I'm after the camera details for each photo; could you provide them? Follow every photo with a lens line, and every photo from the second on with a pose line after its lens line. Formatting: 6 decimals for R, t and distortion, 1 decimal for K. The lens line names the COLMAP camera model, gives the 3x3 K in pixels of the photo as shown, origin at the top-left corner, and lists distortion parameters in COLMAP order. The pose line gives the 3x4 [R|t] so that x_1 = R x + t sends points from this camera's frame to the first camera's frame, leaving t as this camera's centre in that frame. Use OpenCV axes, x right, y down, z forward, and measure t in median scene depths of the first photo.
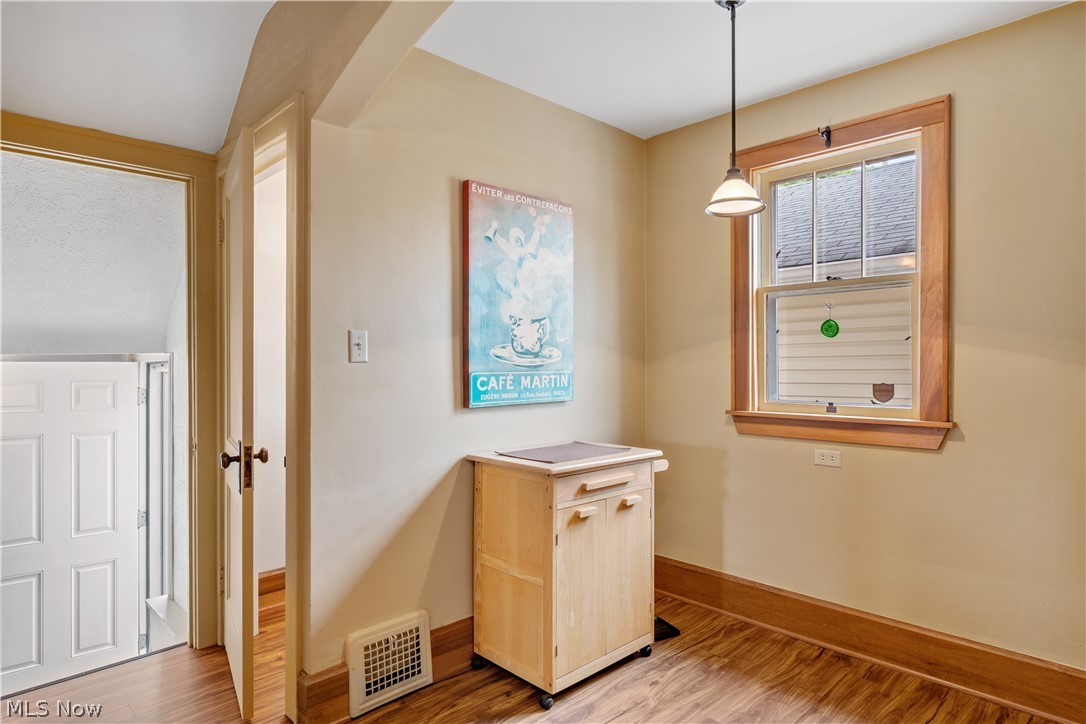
lens RADIAL K [[593.8, 0, 543.0], [0, 593.8, 362.0], [0, 0, 1]] dist [-0.001965, 0.000453]
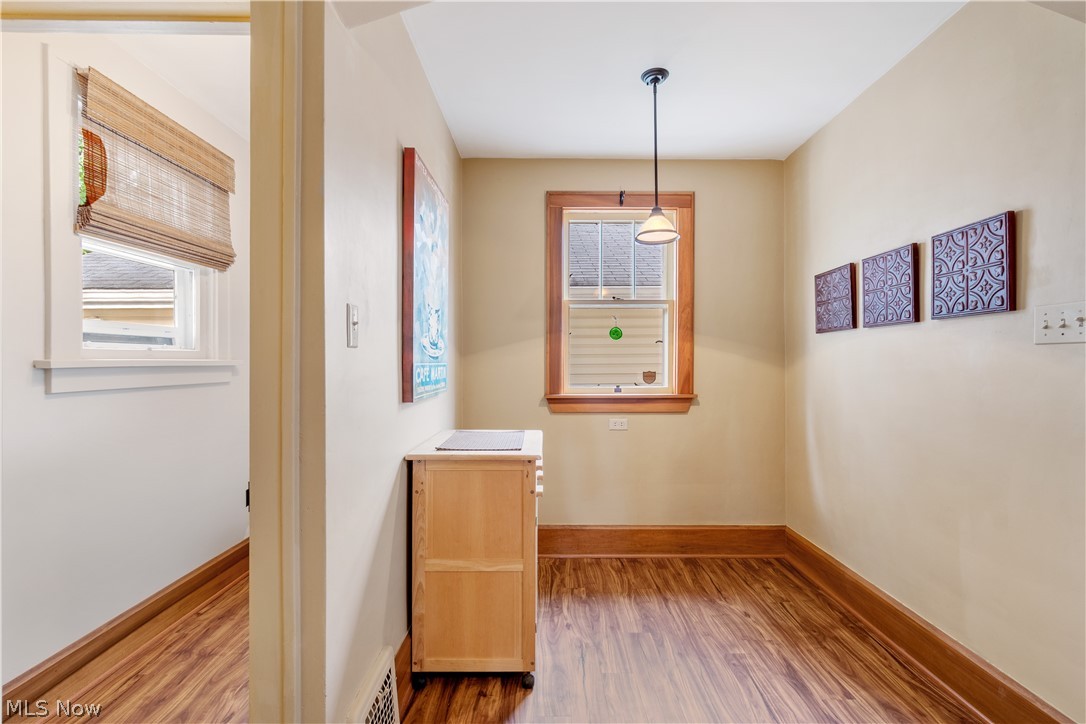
lens RADIAL K [[472.1, 0, 543.6], [0, 472.1, 364.5], [0, 0, 1]] dist [0.000127, -0.000268]
pose [[0.709287, 0.001637, 0.704918, -0.487775], [-0.004677, 0.999986, 0.002384, 0.017799], [-0.704905, -0.004988, 0.709284, 0.354676]]
